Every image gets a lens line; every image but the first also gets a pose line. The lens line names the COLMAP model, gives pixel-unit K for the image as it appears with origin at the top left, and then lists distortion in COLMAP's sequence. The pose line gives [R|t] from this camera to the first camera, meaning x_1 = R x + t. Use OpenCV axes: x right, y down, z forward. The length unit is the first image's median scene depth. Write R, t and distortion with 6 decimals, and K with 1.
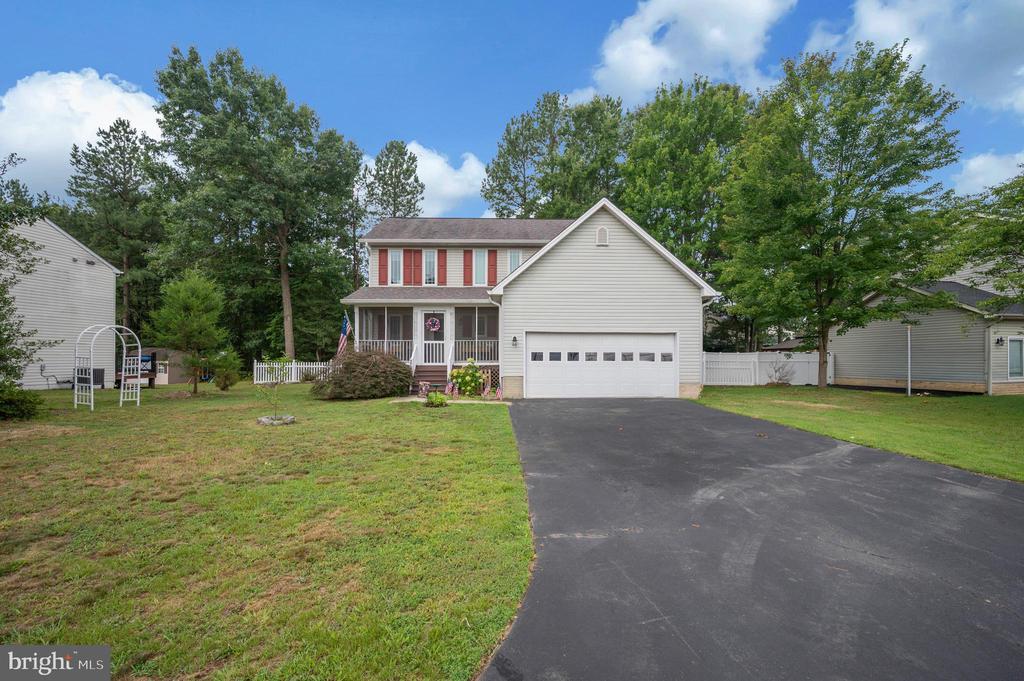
lens RADIAL K [[466.8, 0, 512.0], [0, 466.8, 340.5], [0, 0, 1]] dist [-0.002078, -0.000069]
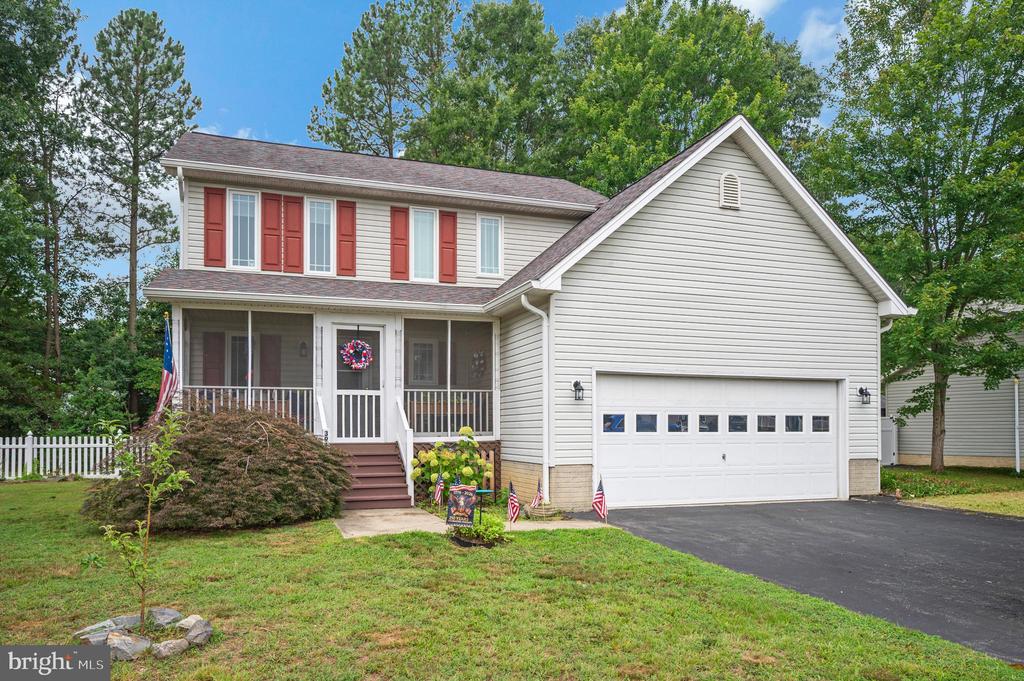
lens RADIAL K [[718.3, 0, 507.6], [0, 718.3, 393.0], [0, 0, 1]] dist [-0.002691, 0.001480]
pose [[0.950672, 0.011763, 0.309976, -0.247277], [-0.008774, 0.999901, -0.011037, 0.010525], [-0.310075, 0.007773, 0.950680, 0.278193]]
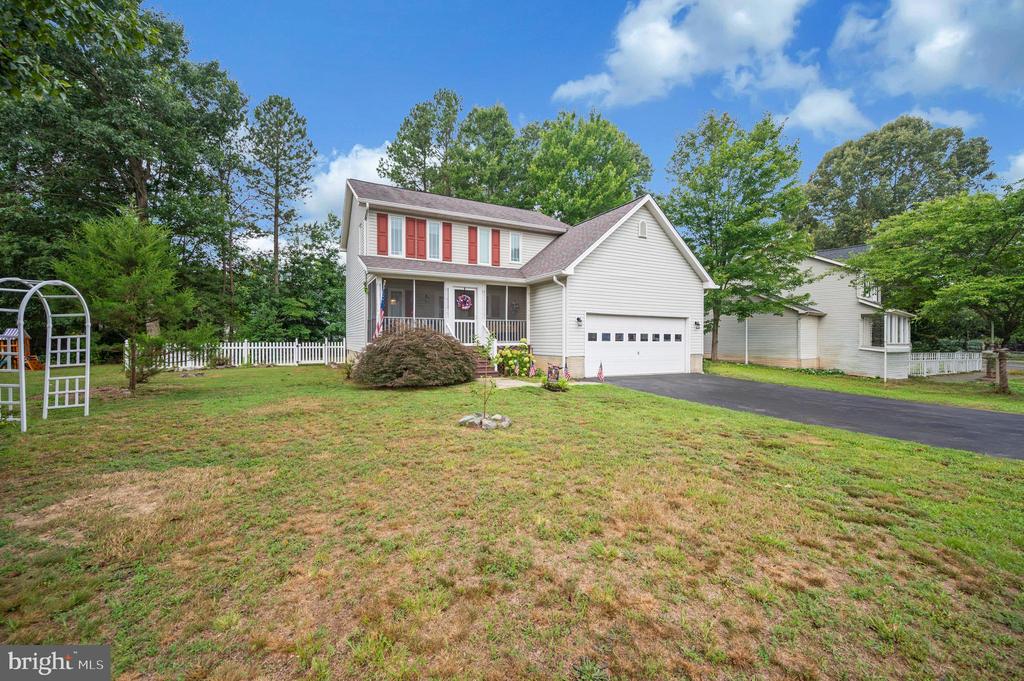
lens RADIAL K [[407.1, 0, 514.1], [0, 407.1, 325.2], [0, 0, 1]] dist [0.000924, 0.000288]
pose [[0.899085, 0.016788, 0.437453, -0.433517], [-0.018610, 0.999827, -0.000120, 0.010012], [-0.437379, -0.008033, 0.899241, 0.227531]]
